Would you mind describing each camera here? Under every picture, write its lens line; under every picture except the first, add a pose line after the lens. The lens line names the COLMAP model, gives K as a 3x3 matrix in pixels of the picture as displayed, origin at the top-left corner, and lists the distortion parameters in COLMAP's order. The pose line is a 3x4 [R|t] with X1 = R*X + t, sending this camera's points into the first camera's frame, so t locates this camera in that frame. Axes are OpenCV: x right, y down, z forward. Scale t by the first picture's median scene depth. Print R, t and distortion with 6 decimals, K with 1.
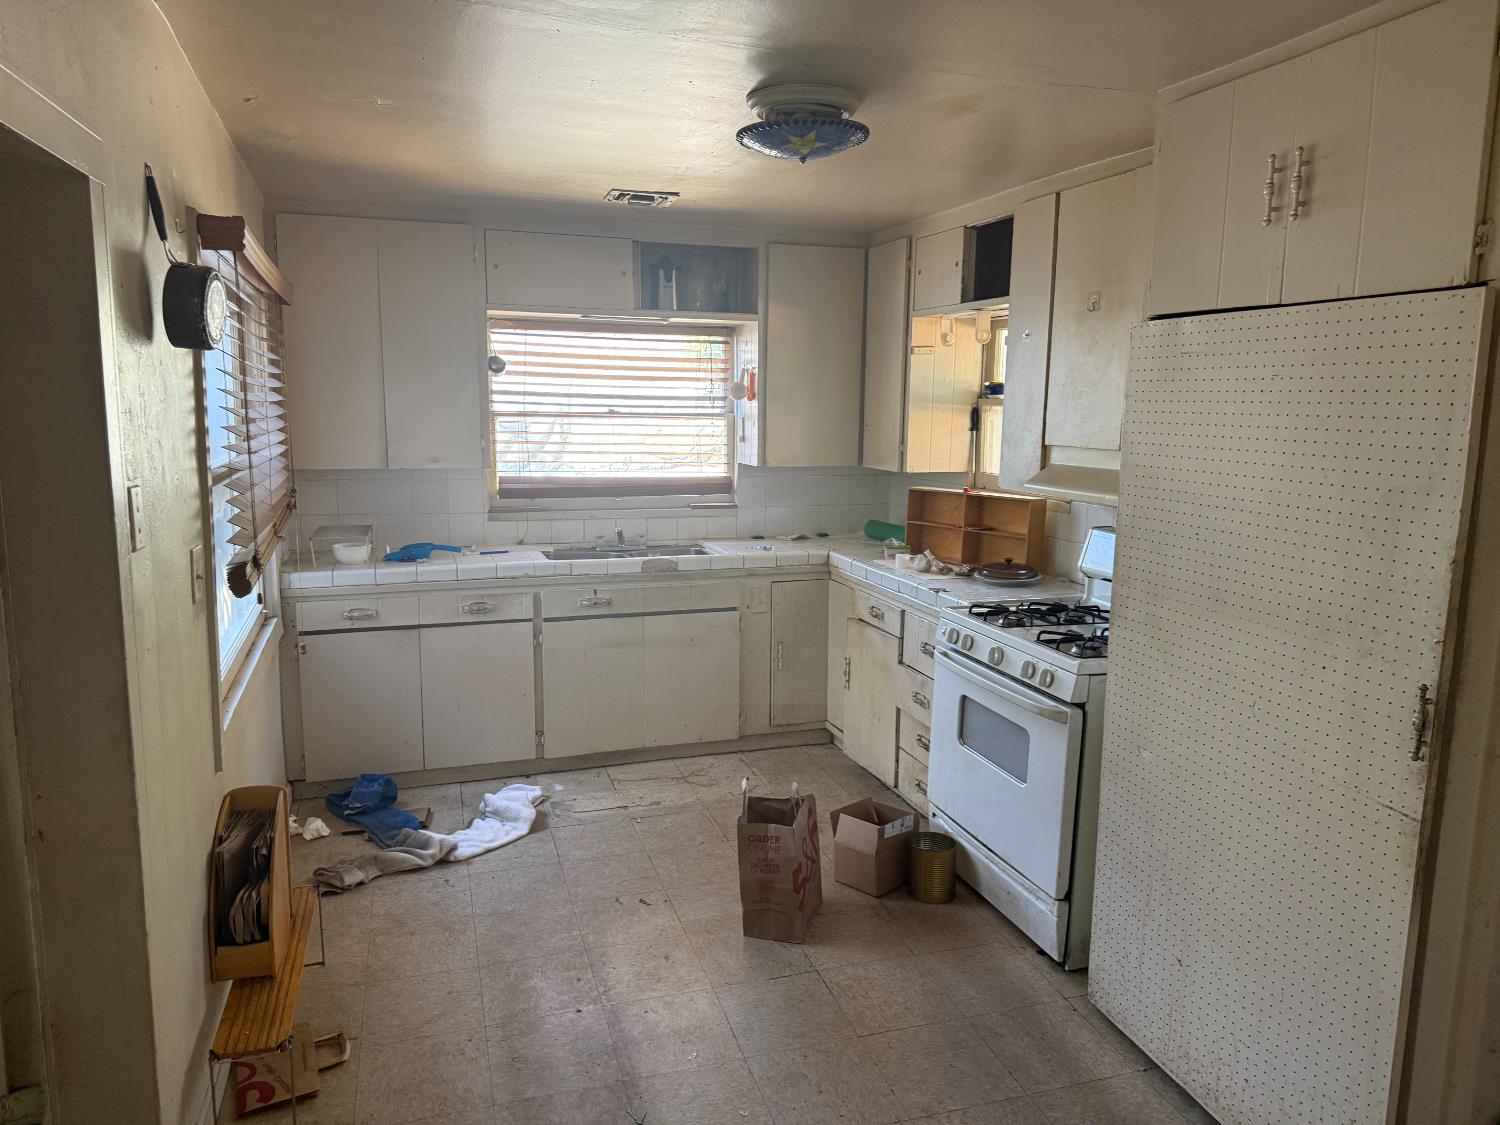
lens RADIAL K [[1056.1, 0, 755.2], [0, 1056.1, 558.8], [0, 0, 1]] dist [0.022615, -0.027661]
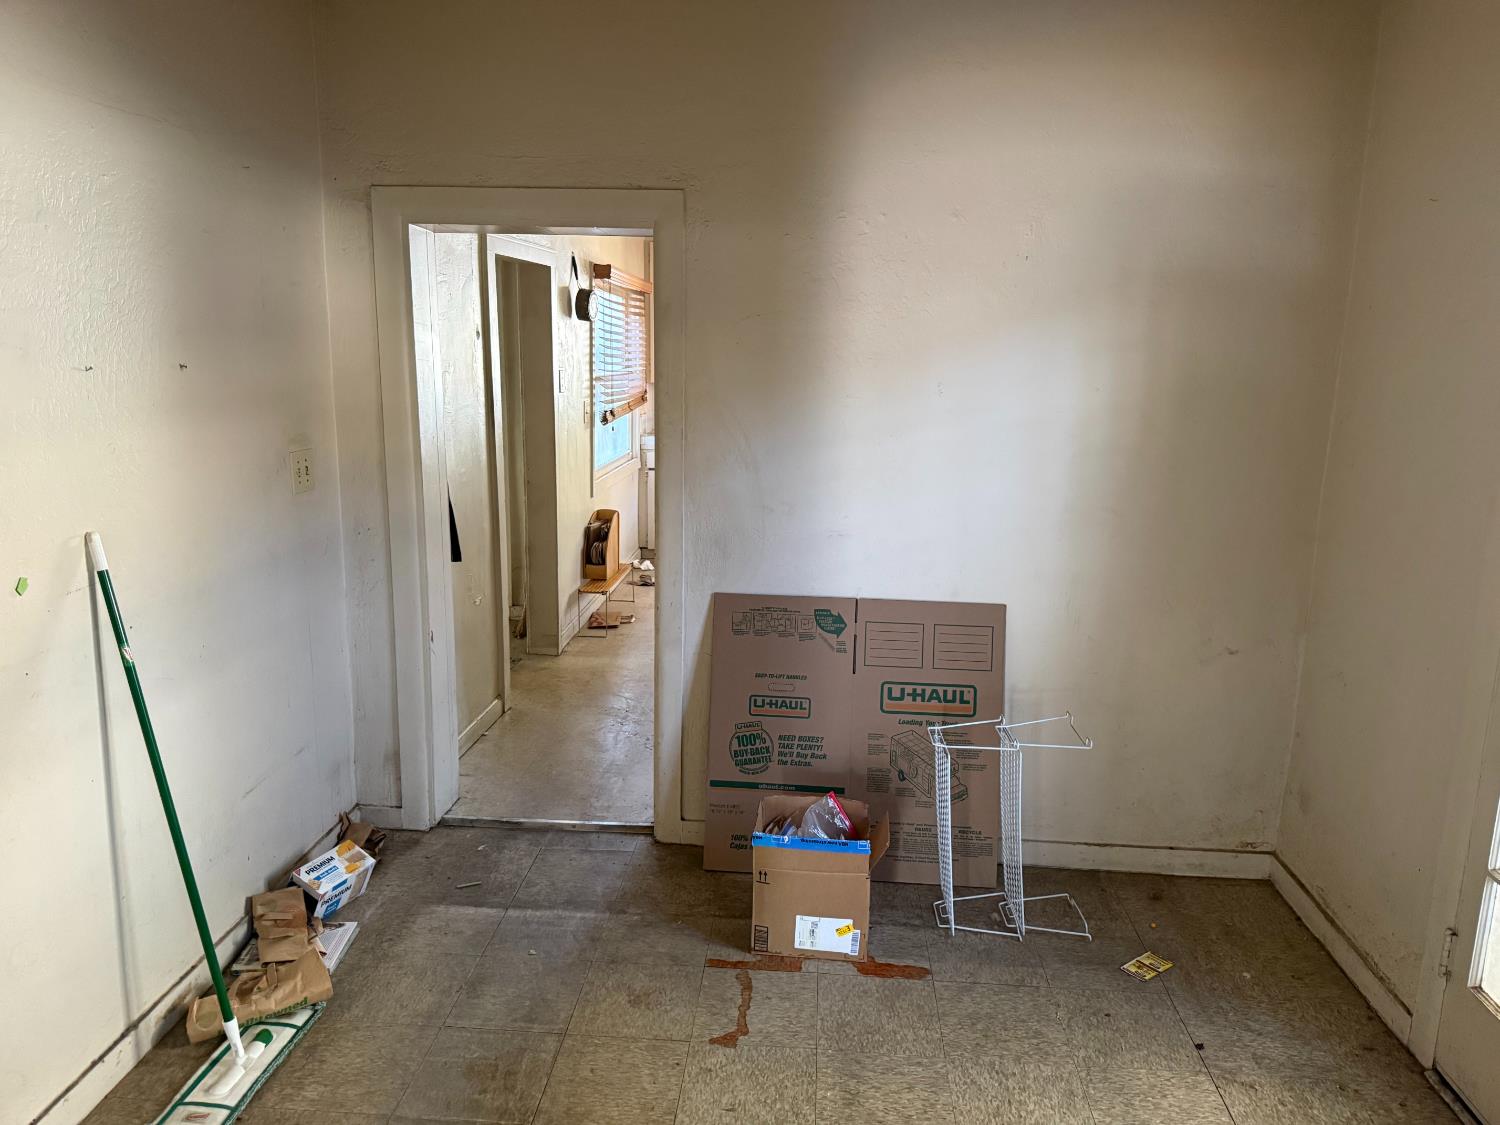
lens RADIAL K [[1056.1, 0, 749.1], [0, 1056.1, 562.4], [0, 0, 1]] dist [0.022615, -0.027661]
pose [[0.920672, 0.077876, -0.382489, 0.786601], [-0.060867, 0.996552, 0.056391, 0.200558], [0.385562, -0.028636, 0.922238, -1.128265]]
